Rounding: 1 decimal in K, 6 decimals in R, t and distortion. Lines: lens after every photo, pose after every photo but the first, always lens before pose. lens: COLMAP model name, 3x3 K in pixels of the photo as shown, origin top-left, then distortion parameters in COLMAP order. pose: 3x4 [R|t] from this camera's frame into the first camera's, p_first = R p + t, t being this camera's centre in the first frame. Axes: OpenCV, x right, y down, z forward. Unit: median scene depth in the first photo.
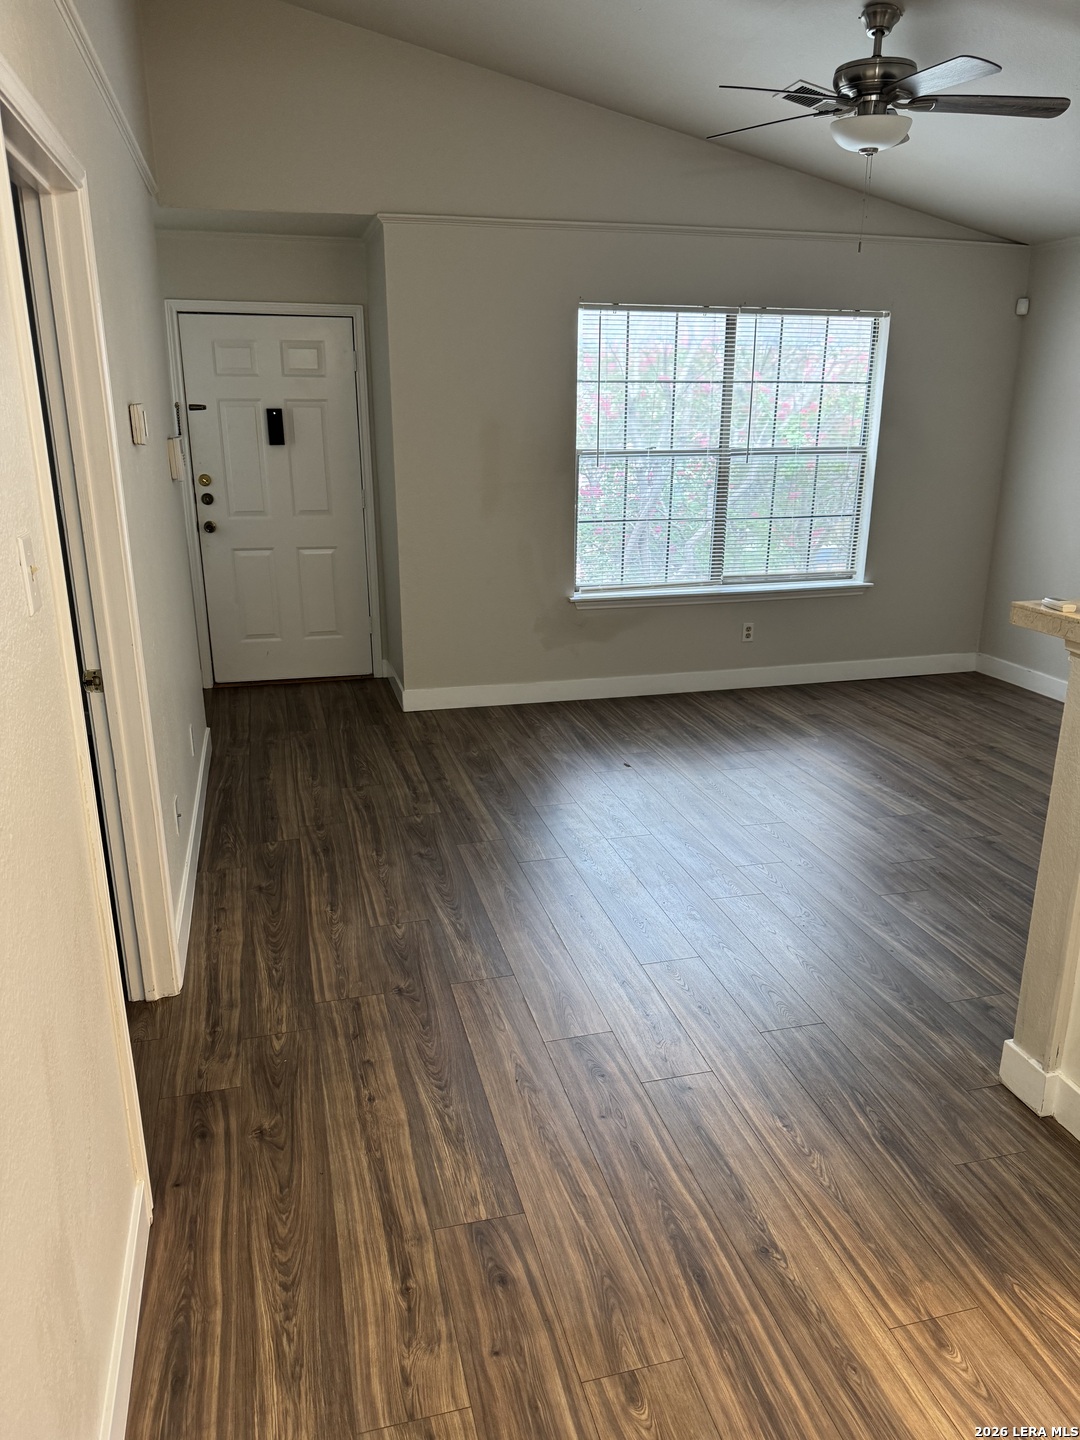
lens RADIAL K [[1013.1, 0, 538.8], [0, 1013.1, 714.8], [0, 0, 1]] dist [0.053233, -0.046287]
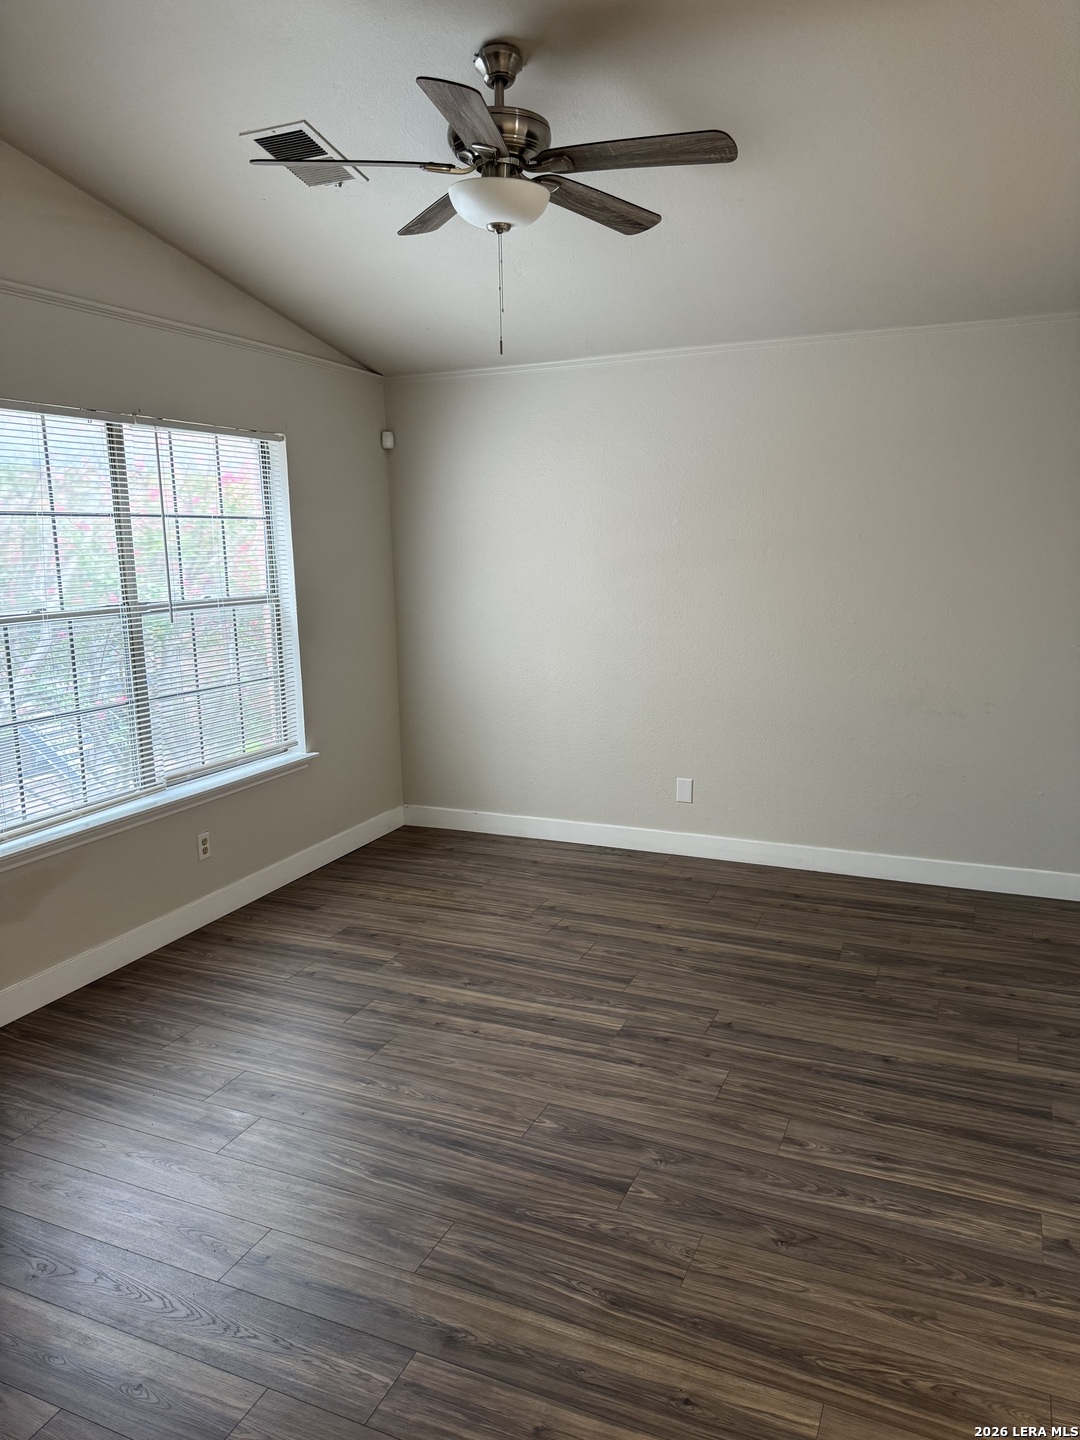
lens RADIAL K [[1013.1, 0, 530.4], [0, 1013.1, 721.5], [0, 0, 1]] dist [0.053233, -0.046287]
pose [[0.628217, -0.155418, 0.762357, -0.209995], [0.244084, 0.969748, -0.003438, -0.119732], [-0.738760, 0.188239, 0.647148, 0.371494]]
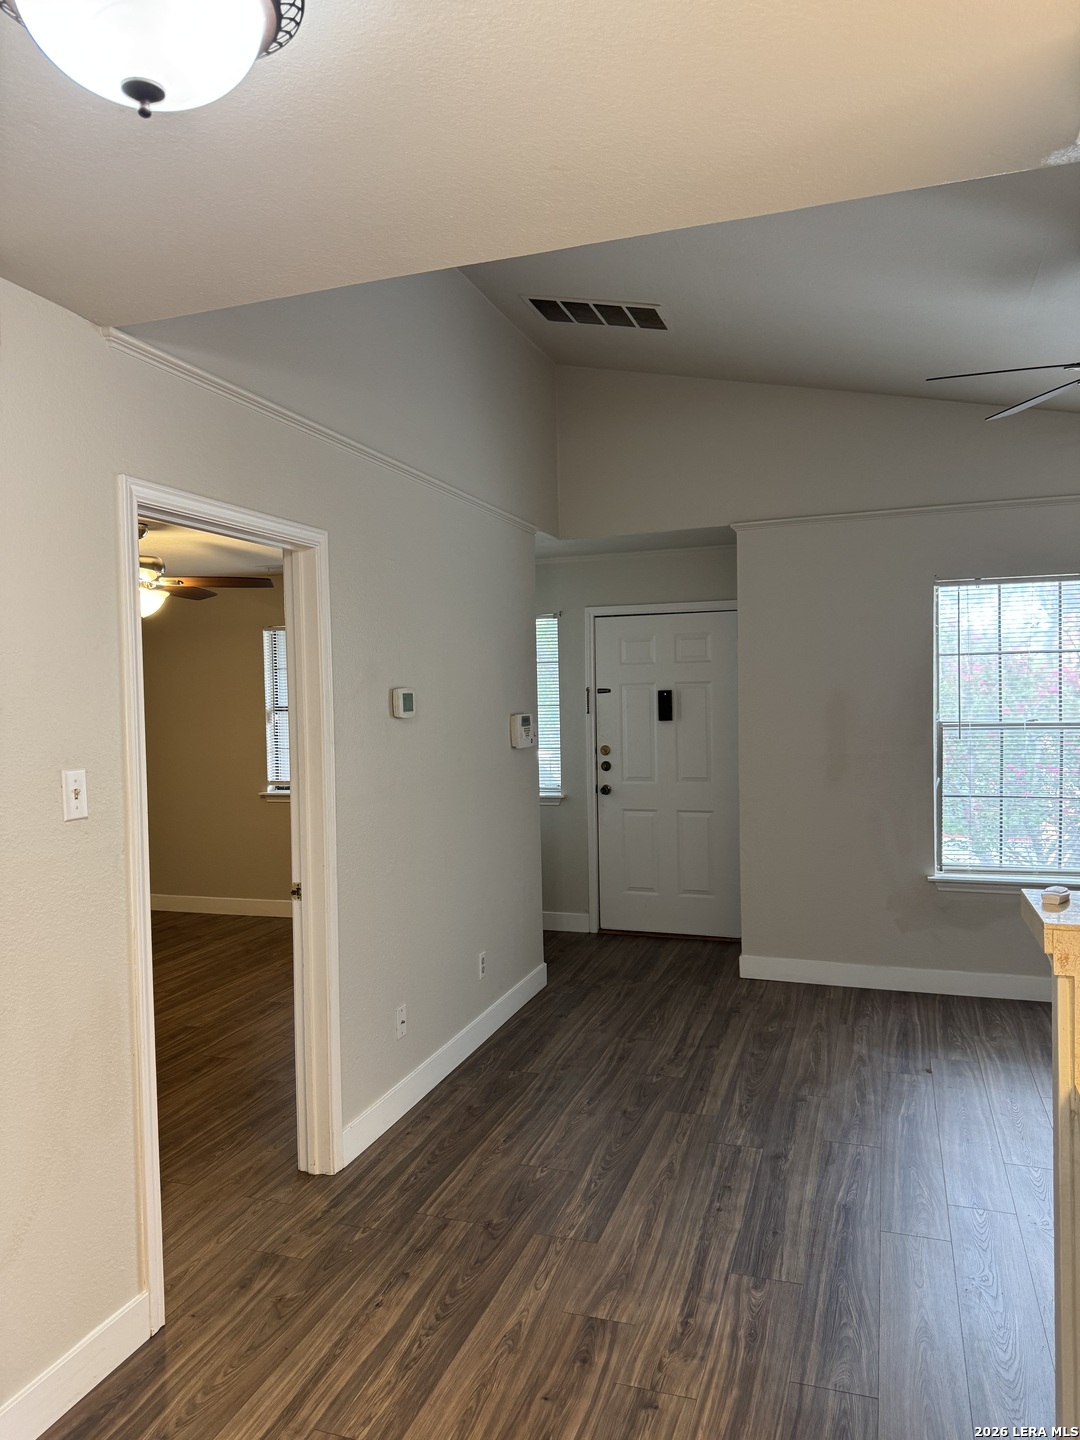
lens RADIAL K [[1013.1, 0, 534.5], [0, 1013.1, 718.5], [0, 0, 1]] dist [0.053233, -0.046287]
pose [[0.826217, -0.006481, -0.563314, 0.268575], [-0.137500, 0.967372, -0.212801, -0.008631], [0.546314, 0.253276, 0.798369, 0.027185]]
